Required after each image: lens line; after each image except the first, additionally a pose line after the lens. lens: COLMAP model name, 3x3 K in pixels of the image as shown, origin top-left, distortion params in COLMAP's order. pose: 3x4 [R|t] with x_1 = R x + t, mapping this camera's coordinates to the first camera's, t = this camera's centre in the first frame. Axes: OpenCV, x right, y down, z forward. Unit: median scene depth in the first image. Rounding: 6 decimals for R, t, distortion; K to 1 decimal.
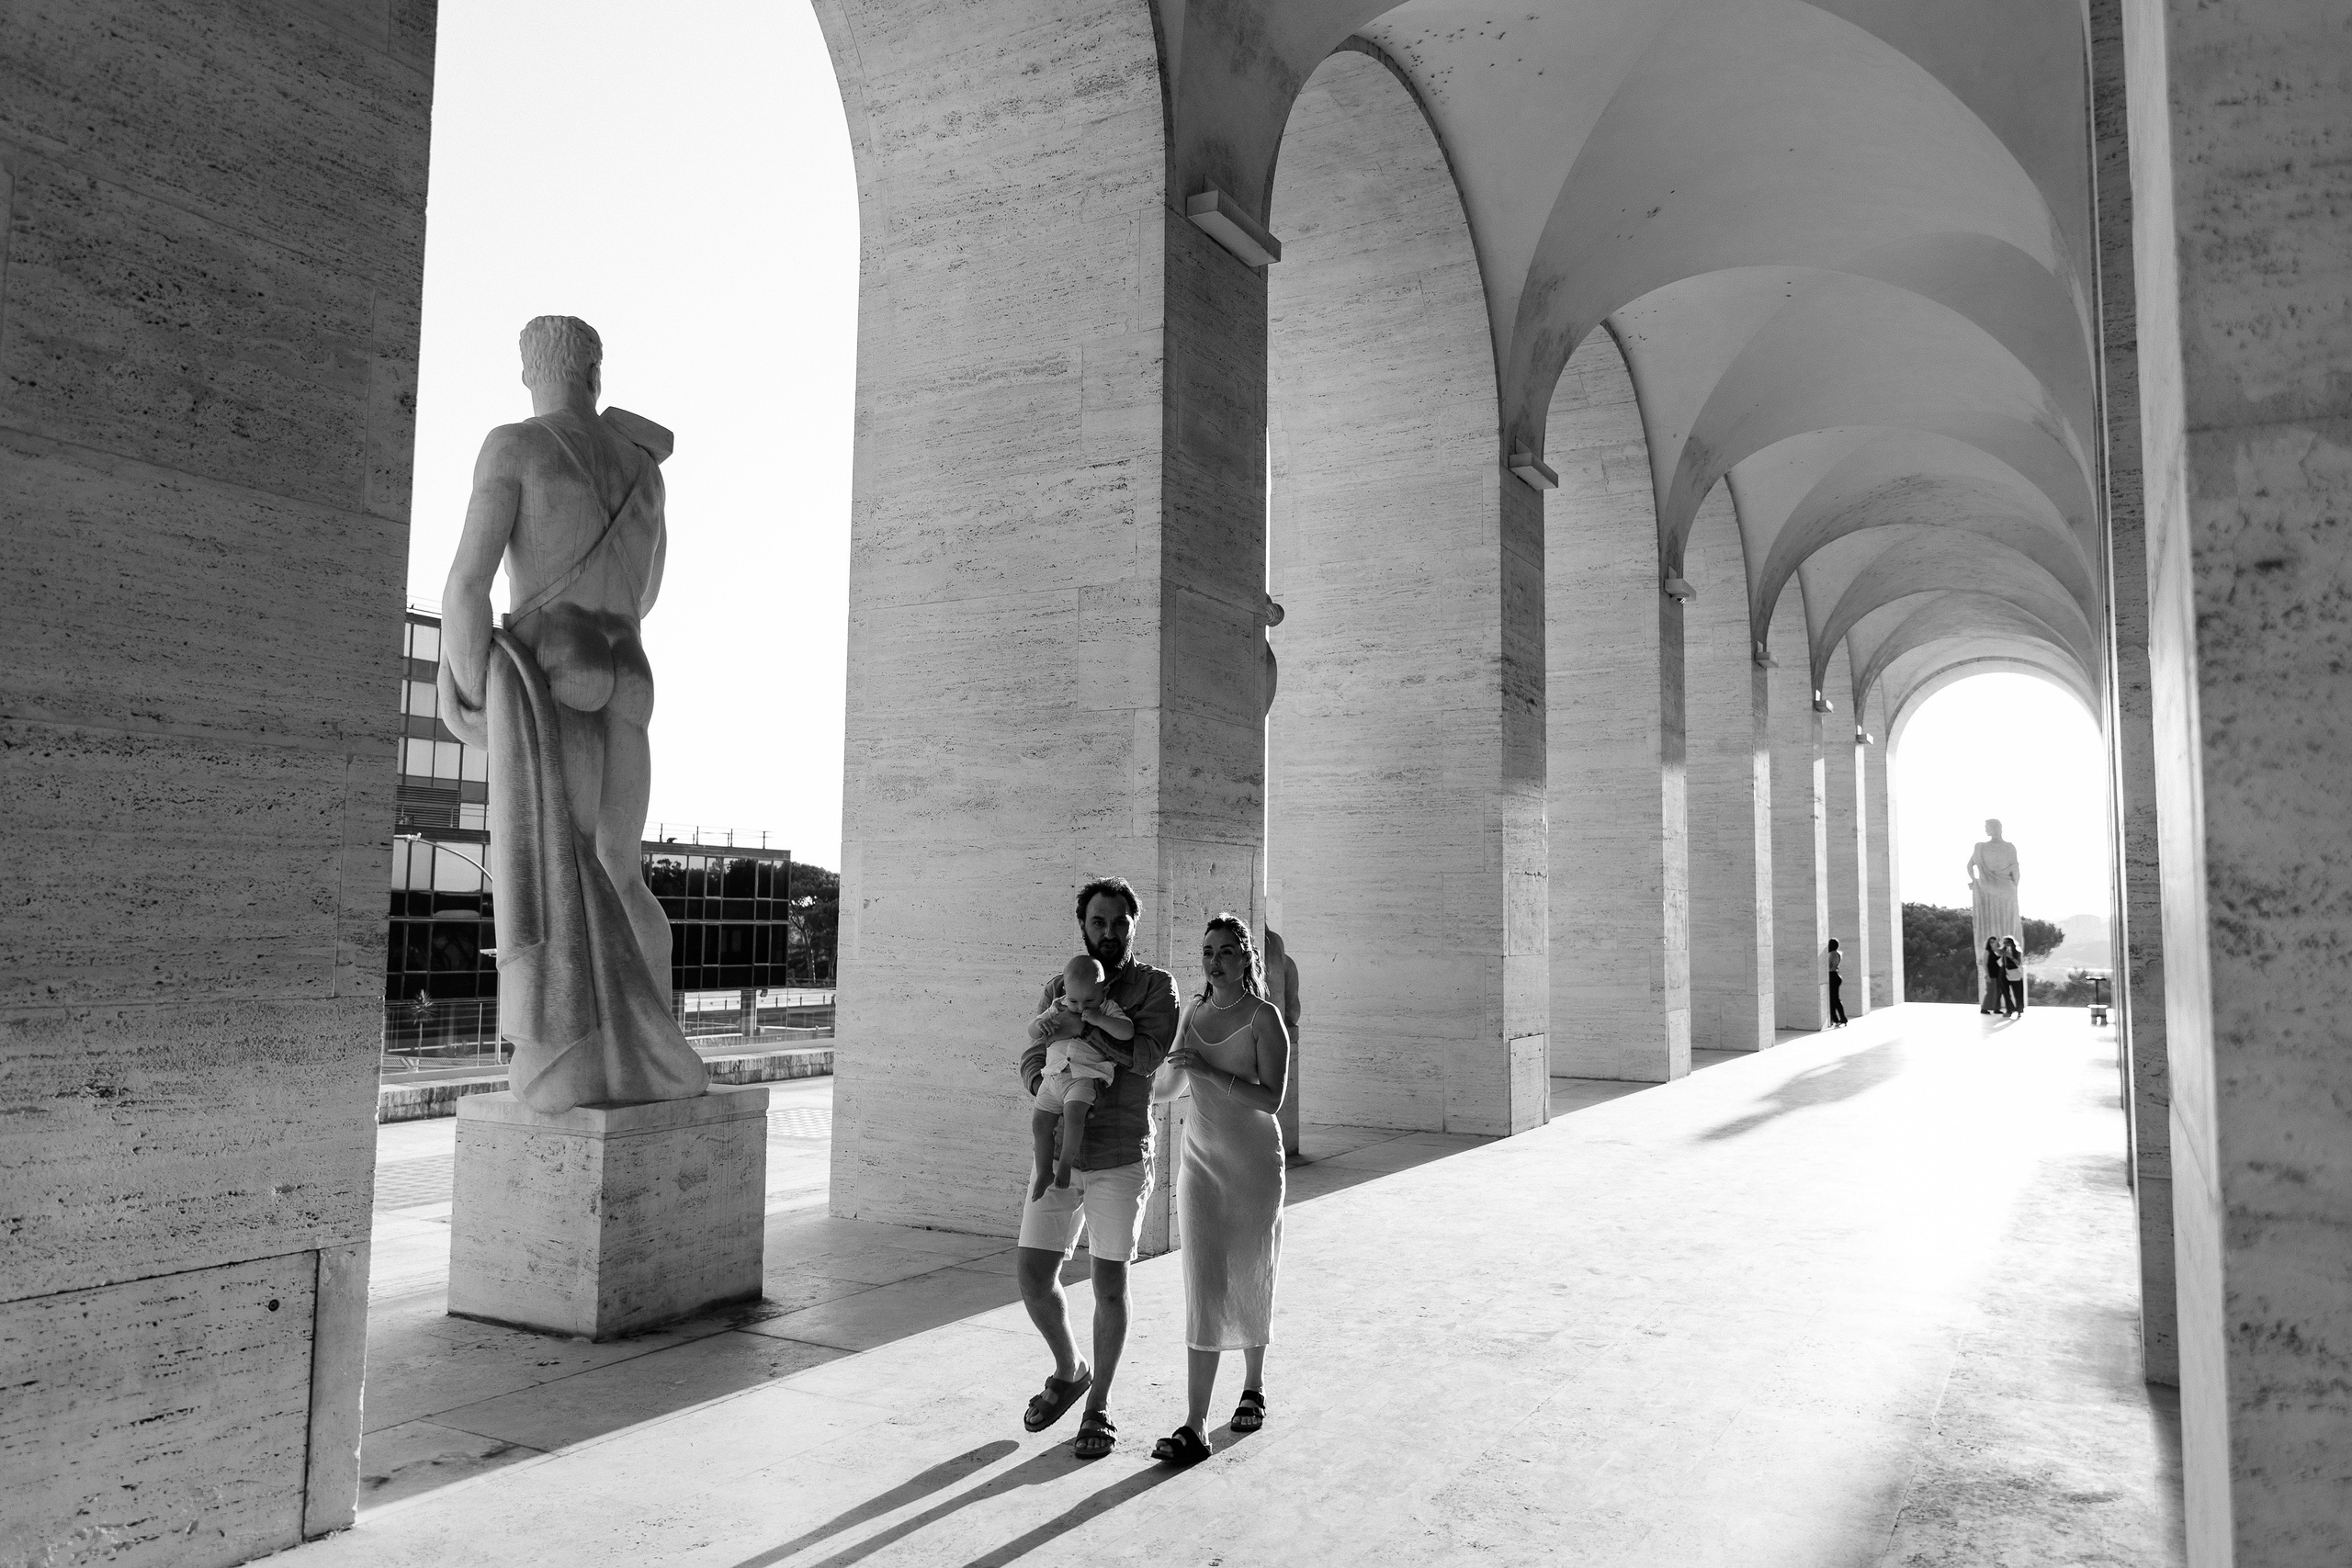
lens RADIAL K [[1608.5, 0, 1174.6], [0, 1608.5, 780.6], [0, 0, 1]] dist [0.006496, -0.013386]
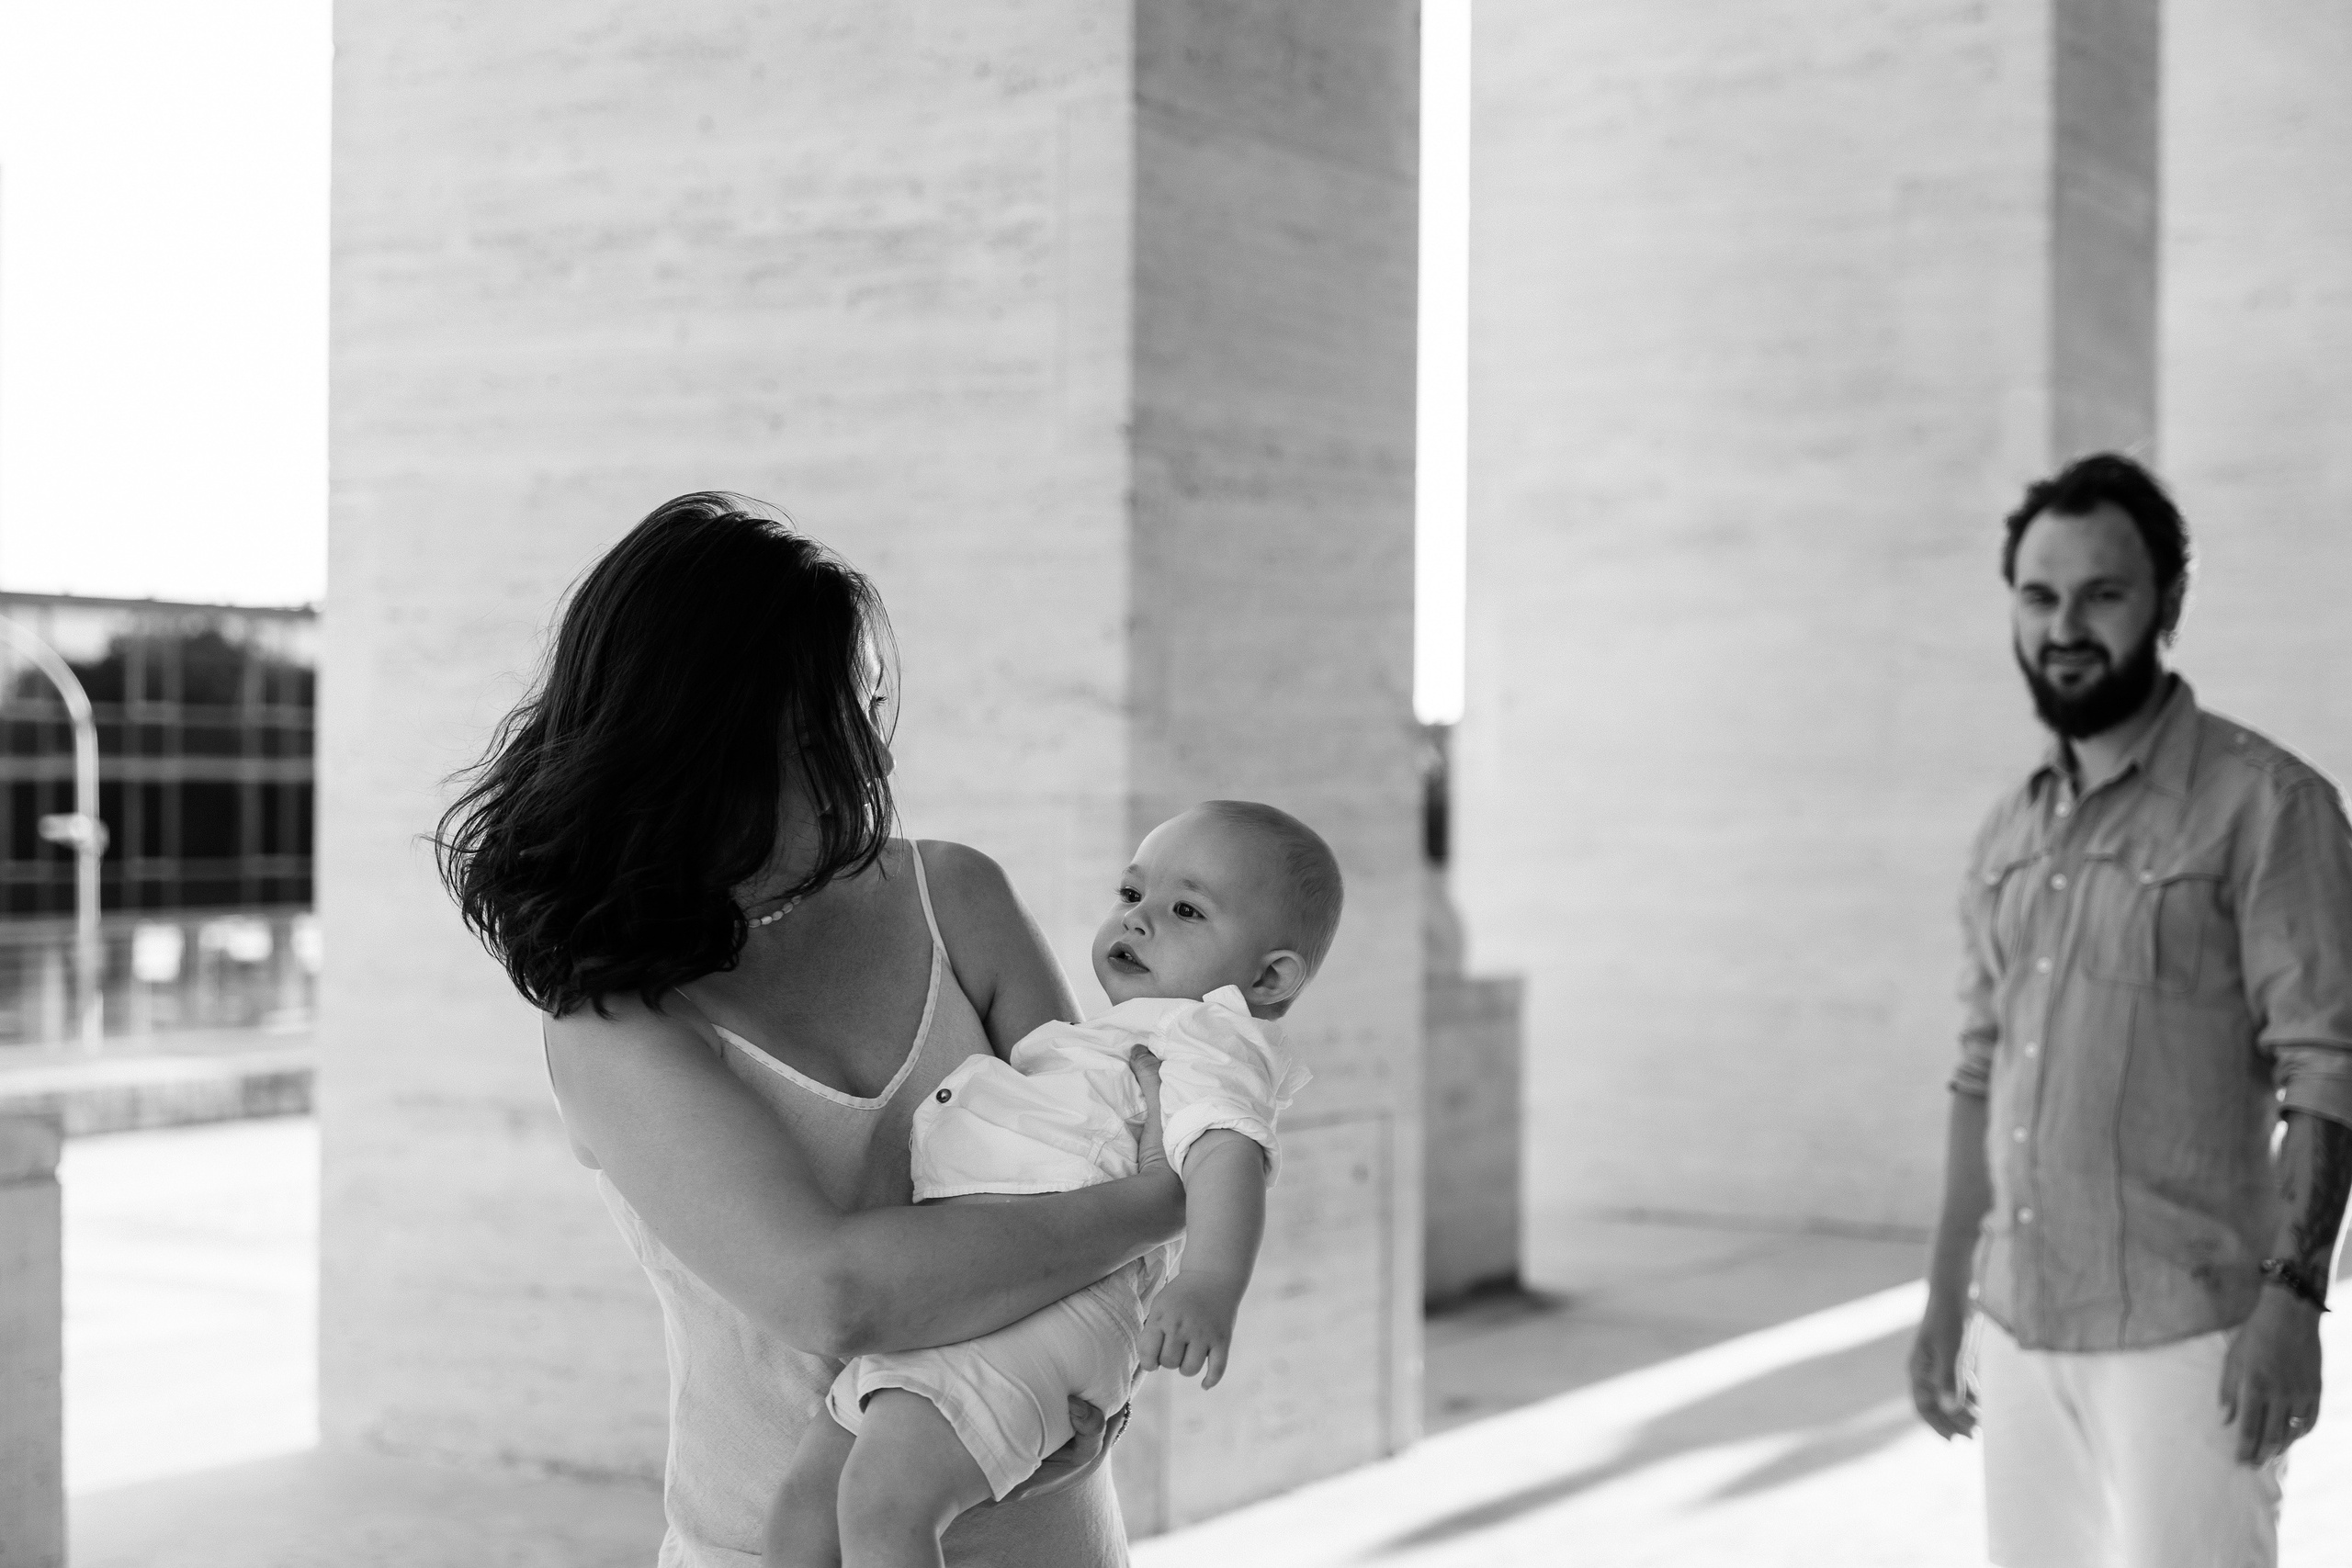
lens RADIAL K [[3610.1, 0, 1177.2], [0, 3610.1, 791.5], [0, 0, 1]] dist [-0.024081, -0.036906]
pose [[0.999443, -0.002932, -0.033240, -0.279738], [0.006007, 0.995666, 0.092809, -0.017467], [0.032824, -0.092957, 0.995129, -0.380834]]
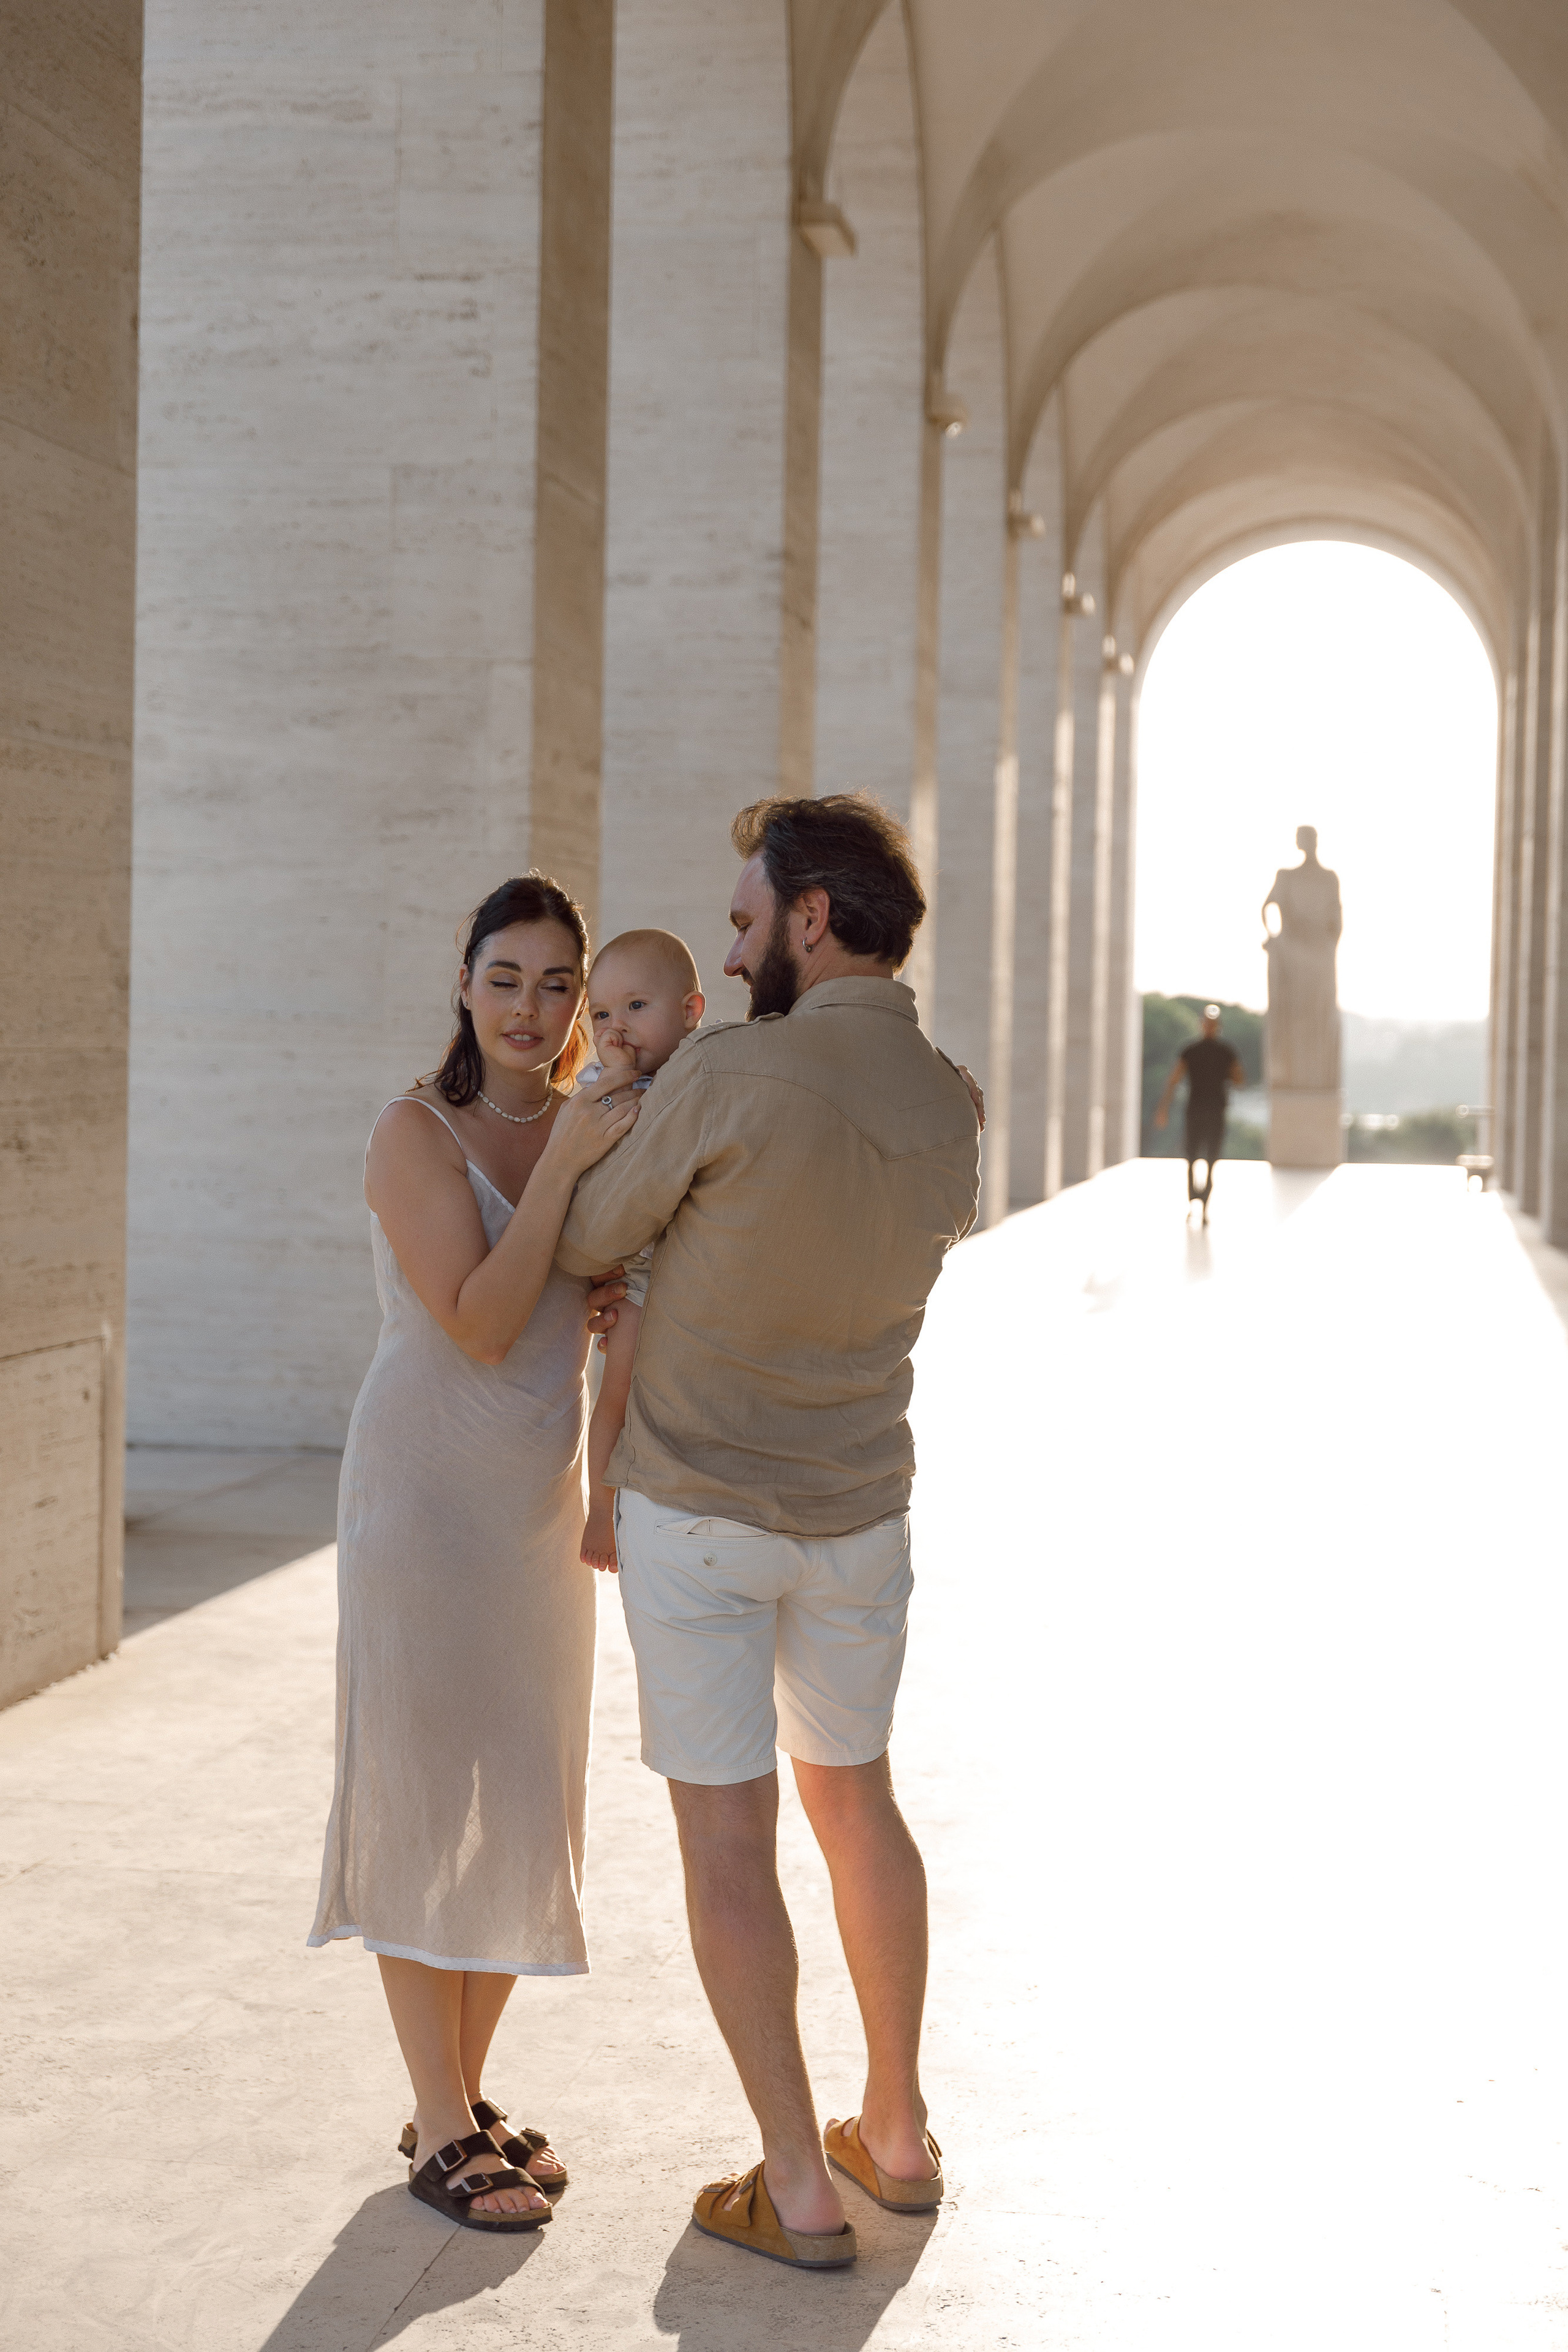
lens RADIAL K [[3775.8, 0, 784.0], [0, 3775.8, 1176.0], [0, 0, 1]] dist [-0.019881, -0.030412]
pose [[0.933294, -0.006059, 0.359061, -0.446431], [-0.041292, 0.991415, 0.124059, -0.030467], [-0.356731, -0.130610, 0.925032, -0.487041]]
